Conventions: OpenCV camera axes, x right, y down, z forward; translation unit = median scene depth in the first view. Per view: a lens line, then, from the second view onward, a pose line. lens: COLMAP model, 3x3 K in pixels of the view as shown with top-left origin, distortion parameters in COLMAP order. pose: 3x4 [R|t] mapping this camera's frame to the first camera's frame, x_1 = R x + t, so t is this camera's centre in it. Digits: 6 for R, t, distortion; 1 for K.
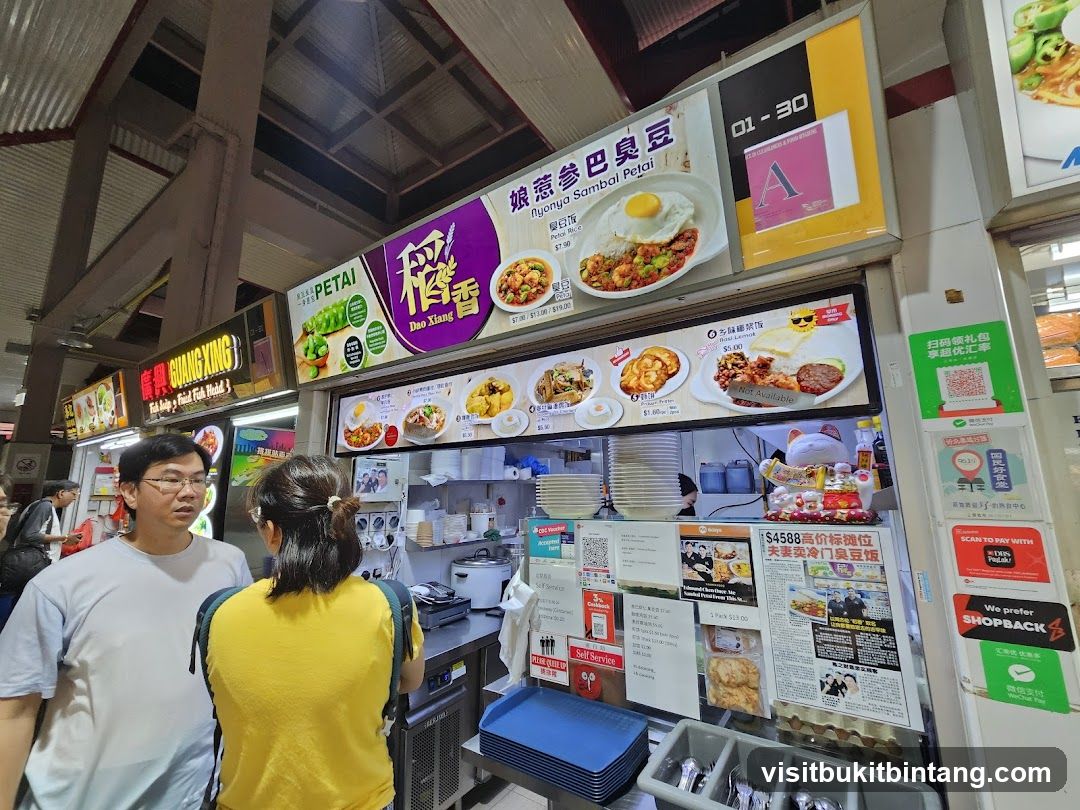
lens RADIAL K [[452.2, 0, 531.4], [0, 452.2, 400.2], [0, 0, 1]] dist [0.001191, 0.001034]
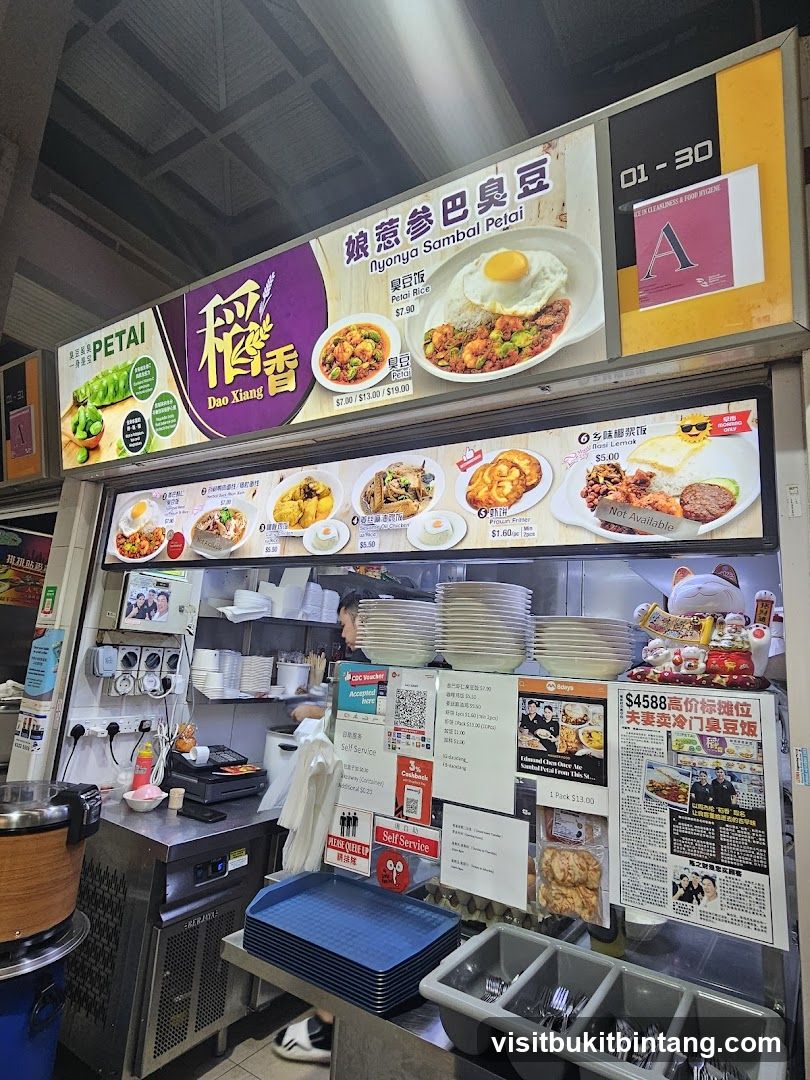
lens RADIAL K [[603.9, 0, 397.8], [0, 603.9, 529.8], [0, 0, 1]] dist [-0.005984, 0.009215]
pose [[0.996503, 0.082864, 0.010759, 0.079520], [-0.082791, 0.996541, -0.007131, 0.044428], [-0.011312, 0.006215, 0.999917, -0.037501]]
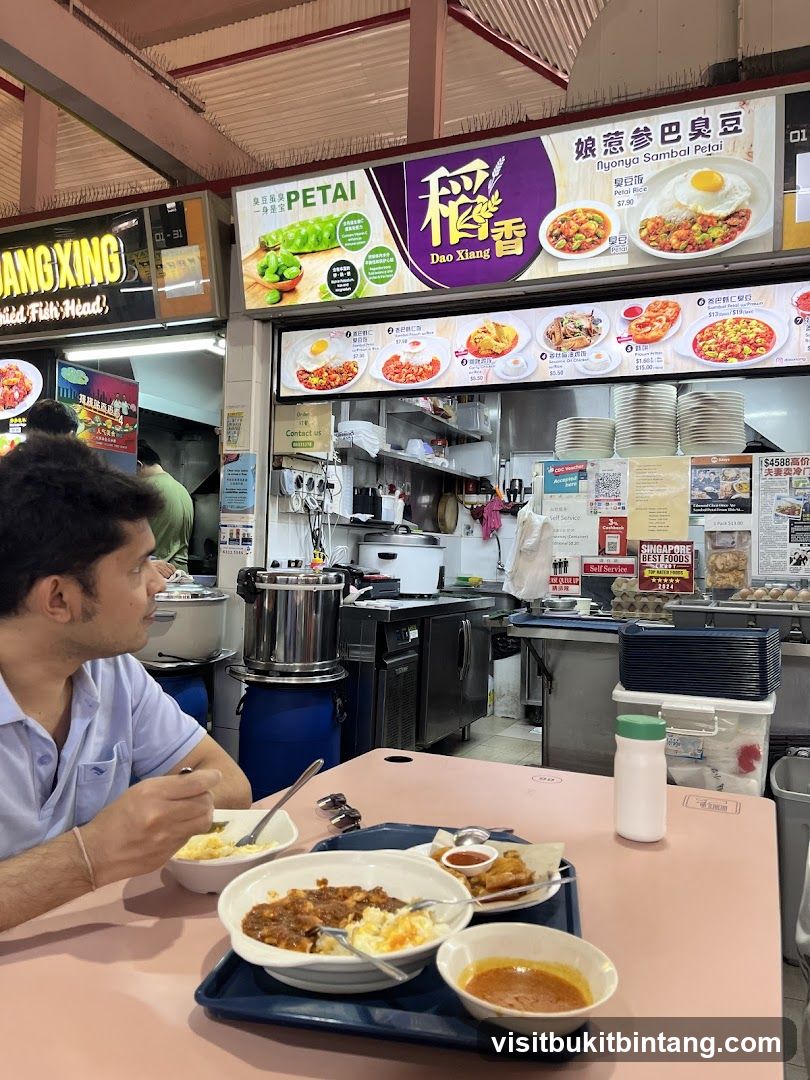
lens RADIAL K [[873.2, 0, 383.4], [0, 873.2, 530.8], [0, 0, 1]] dist [0.040450, -0.047556]
pose [[0.985994, 0.049312, 0.159322, -0.847809], [-0.074648, 0.984744, 0.157182, 0.160935], [-0.149140, -0.166874, 0.974633, -1.182076]]
